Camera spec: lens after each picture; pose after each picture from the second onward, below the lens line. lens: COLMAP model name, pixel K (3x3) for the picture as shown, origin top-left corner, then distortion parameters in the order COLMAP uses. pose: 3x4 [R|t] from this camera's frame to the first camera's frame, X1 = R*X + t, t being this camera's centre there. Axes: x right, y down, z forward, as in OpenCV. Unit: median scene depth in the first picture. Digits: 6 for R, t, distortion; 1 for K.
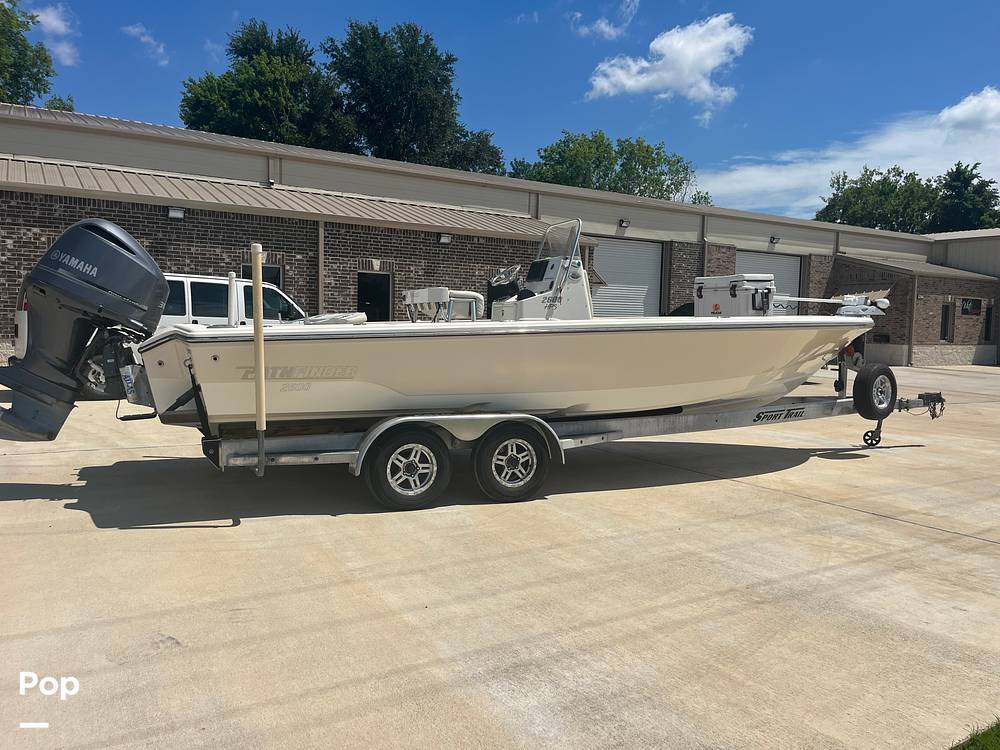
lens RADIAL K [[825.2, 0, 567.5], [0, 825.2, 377.1], [0, 0, 1]] dist [0.160543, -0.462372]
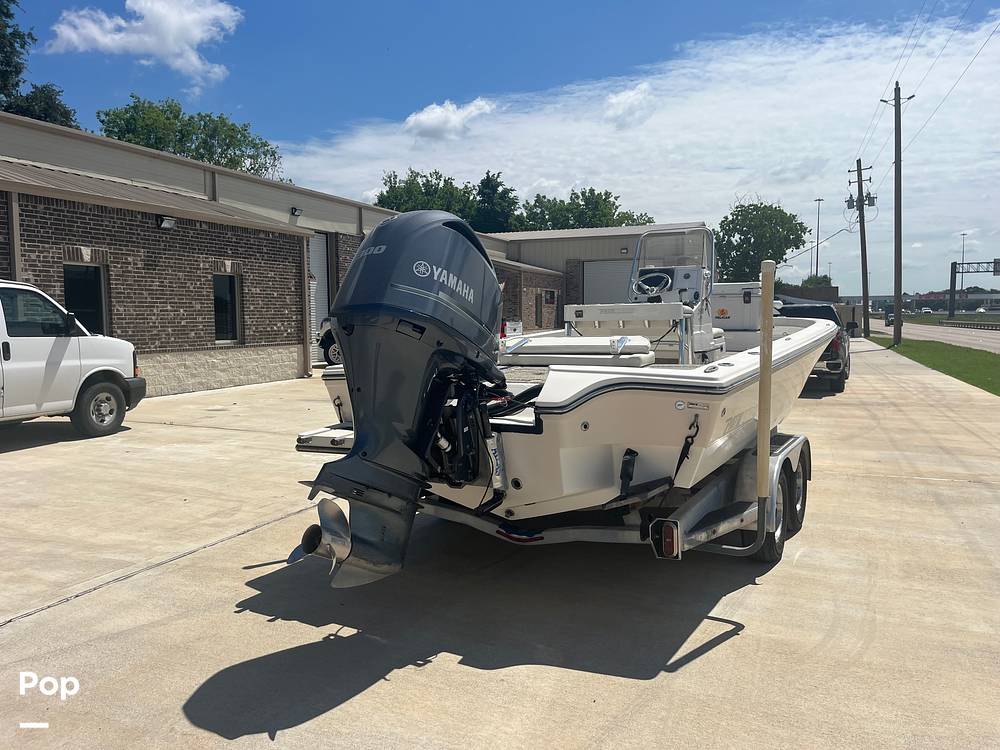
lens RADIAL K [[770.1, 0, 500.0], [0, 770.1, 375.0], [0, 0, 1]] dist [0.177944, -0.218277]
pose [[0.785720, -0.077081, 0.613761, -0.210387], [0.060530, 0.997025, 0.047726, -0.021417], [-0.615614, -0.000348, 0.788048, 0.117083]]
